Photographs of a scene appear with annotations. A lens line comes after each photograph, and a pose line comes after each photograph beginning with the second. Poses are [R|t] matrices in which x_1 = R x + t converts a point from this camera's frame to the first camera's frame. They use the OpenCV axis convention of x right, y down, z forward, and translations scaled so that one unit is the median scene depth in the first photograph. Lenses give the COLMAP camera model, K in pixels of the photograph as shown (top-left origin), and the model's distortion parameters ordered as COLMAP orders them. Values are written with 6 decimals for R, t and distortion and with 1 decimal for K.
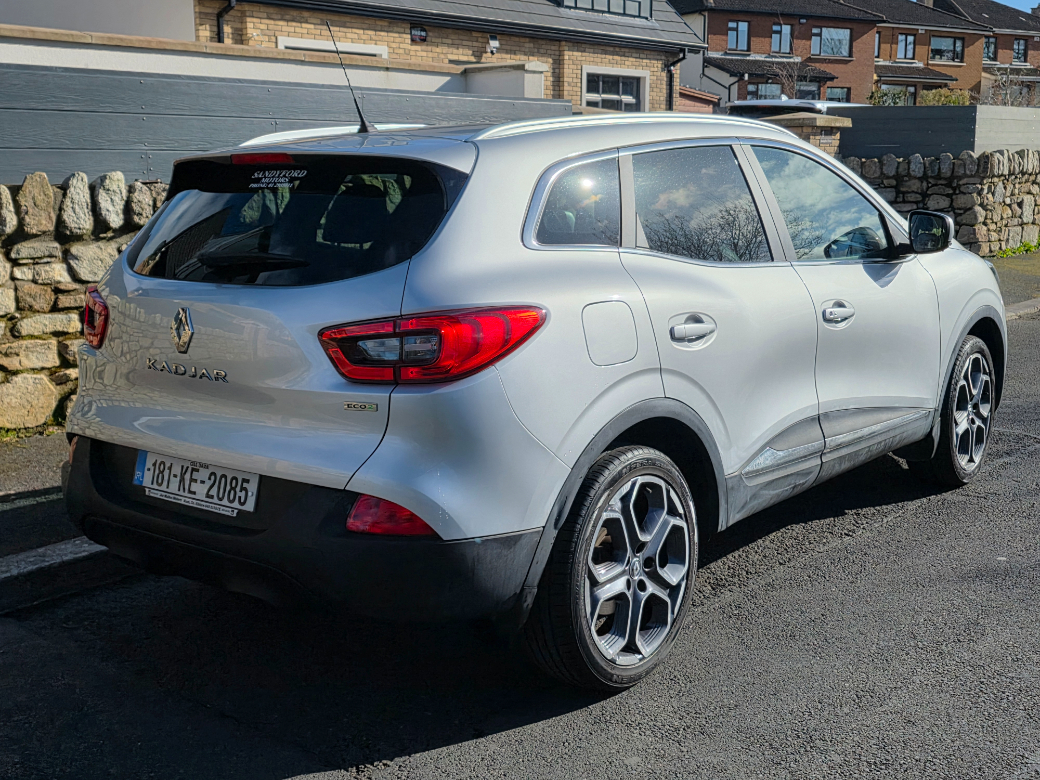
lens RADIAL K [[1215.4, 0, 520.0], [0, 1215.4, 390.0], [0, 0, 1]] dist [0.105380, -0.160247]
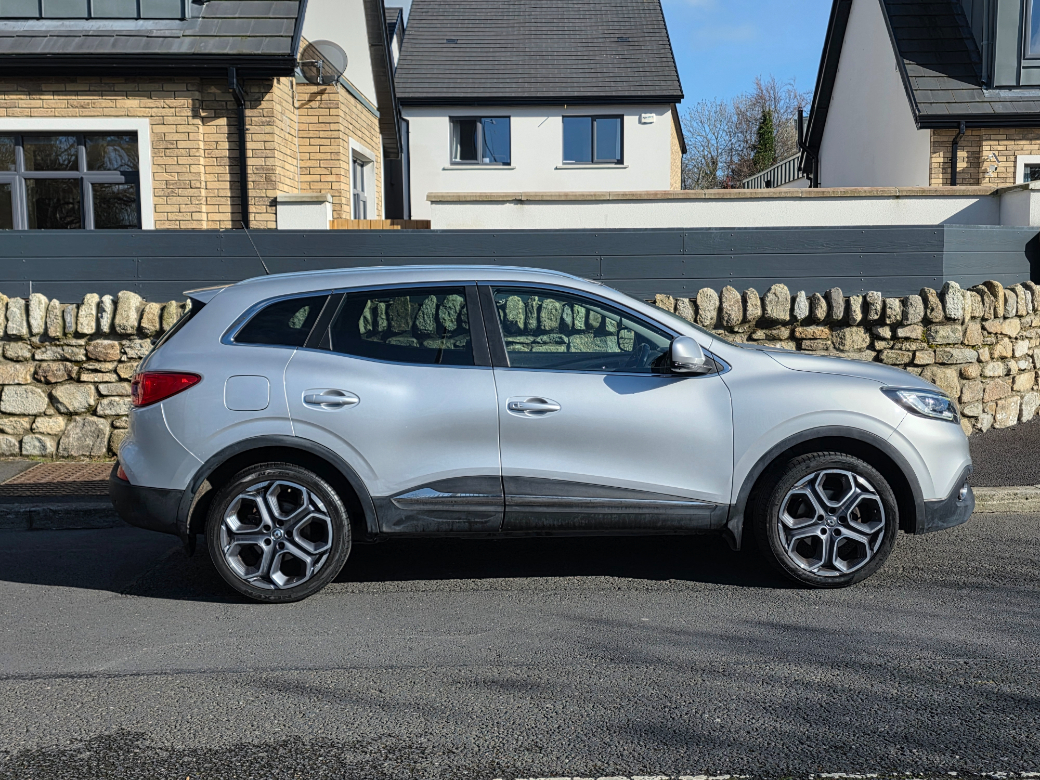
lens RADIAL K [[1212.8, 0, 521.3], [0, 1212.8, 419.3], [0, 0, 1]] dist [0.117155, -0.201998]
pose [[0.654418, 0.088174, -0.750975, 1.013924], [-0.132558, 0.991175, 0.000862, -0.038223], [0.744423, 0.098984, 0.660331, 0.071385]]
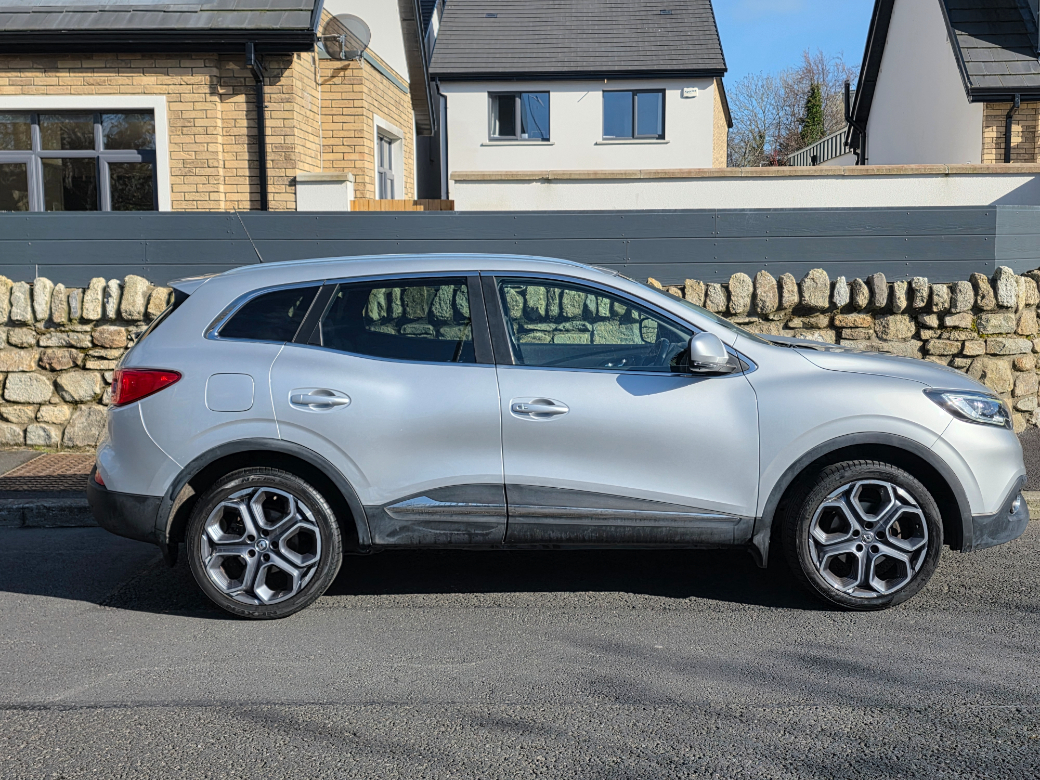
lens RADIAL K [[1215.4, 0, 520.0], [0, 1215.4, 390.0], [0, 0, 1]] dist [0.105380, -0.160247]
pose [[0.624862, 0.088770, -0.775672, 0.966638], [-0.137424, 0.990509, 0.002651, -0.065374], [0.768545, 0.104940, 0.631131, 0.152106]]
